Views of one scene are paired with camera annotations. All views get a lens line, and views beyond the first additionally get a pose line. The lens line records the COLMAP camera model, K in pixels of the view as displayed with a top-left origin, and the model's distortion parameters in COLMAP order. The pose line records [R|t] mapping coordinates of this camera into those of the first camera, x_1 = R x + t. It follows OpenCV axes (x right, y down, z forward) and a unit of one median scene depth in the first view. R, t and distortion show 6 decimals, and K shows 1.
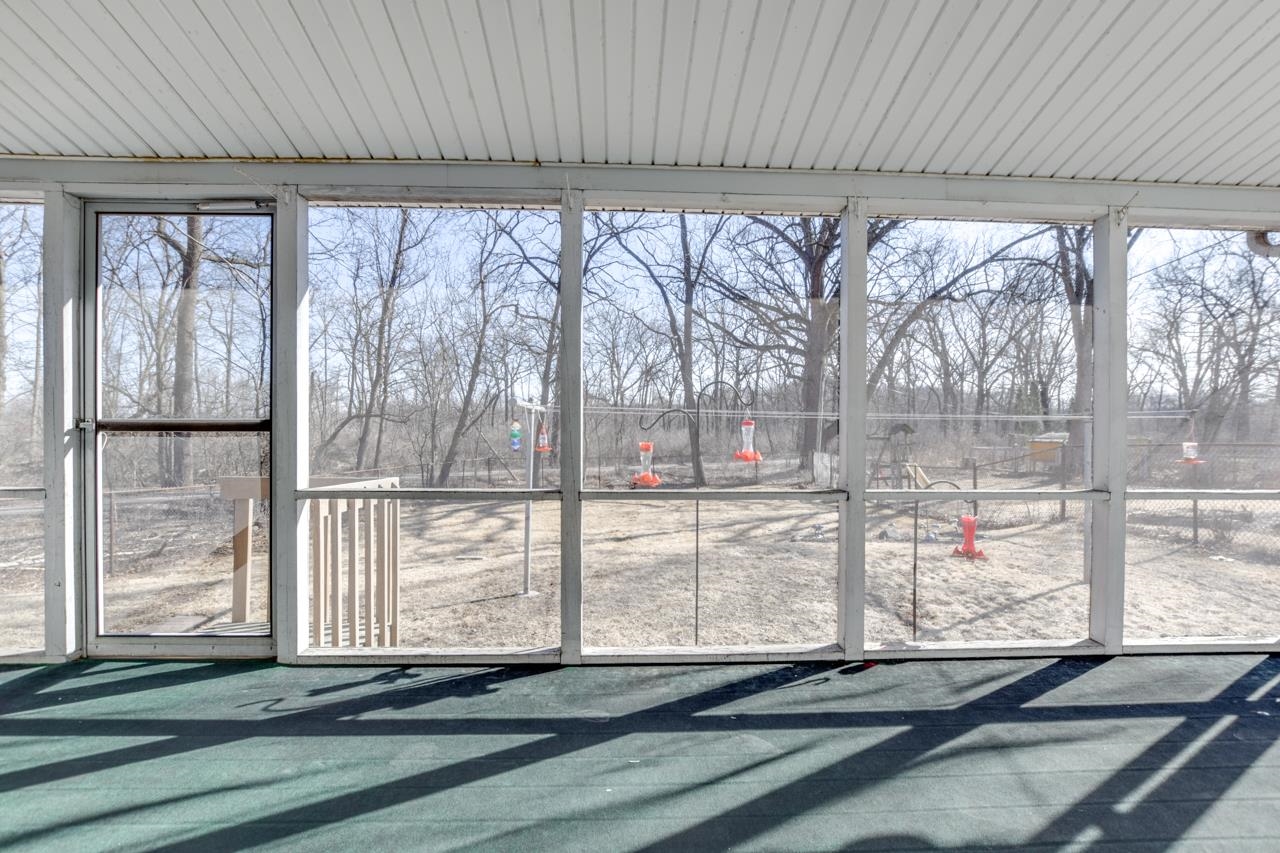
lens RADIAL K [[574.3, 0, 650.6], [0, 574.3, 427.7], [0, 0, 1]] dist [-0.026457, 0.006462]
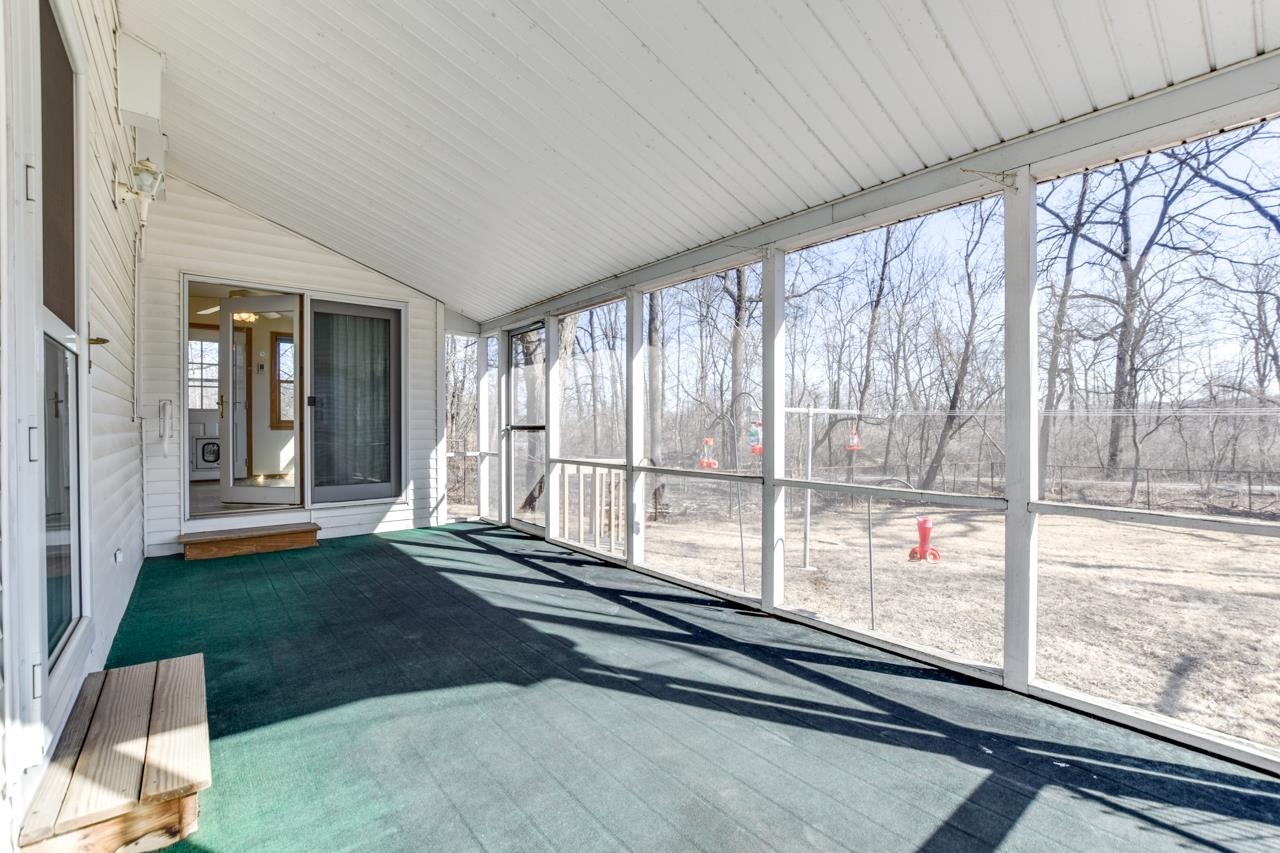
lens RADIAL K [[574.3, 0, 639.8], [0, 574.3, 427.1], [0, 0, 1]] dist [-0.026457, 0.006462]
pose [[0.580757, -0.006770, -0.814049, 1.283472], [-0.000532, 0.999962, -0.008696, 0.014046], [0.814077, 0.005484, 0.580732, 0.044783]]
